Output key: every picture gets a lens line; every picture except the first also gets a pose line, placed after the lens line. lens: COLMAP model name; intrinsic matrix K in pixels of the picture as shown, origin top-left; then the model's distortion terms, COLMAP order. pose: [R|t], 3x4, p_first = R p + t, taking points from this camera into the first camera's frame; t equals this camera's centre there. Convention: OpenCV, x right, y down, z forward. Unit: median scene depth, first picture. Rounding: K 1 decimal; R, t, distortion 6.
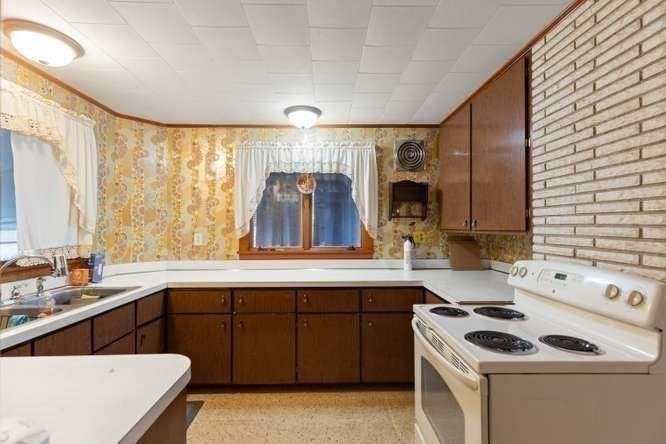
lens RADIAL K [[303.0, 0, 333.2], [0, 303.0, 223.9], [0, 0, 1]] dist [-0.003158, -0.000740]
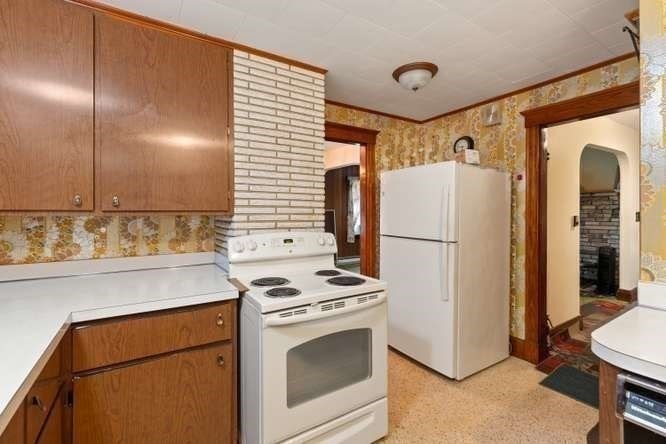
lens RADIAL K [[303.0, 0, 333.2], [0, 303.0, 216.8], [0, 0, 1]] dist [-0.003158, -0.000740]
pose [[-0.518920, -0.002481, 0.854819, -0.206227], [-0.002997, 0.999995, 0.001083, 0.017582], [-0.854817, -0.002000, -0.518925, 0.517725]]
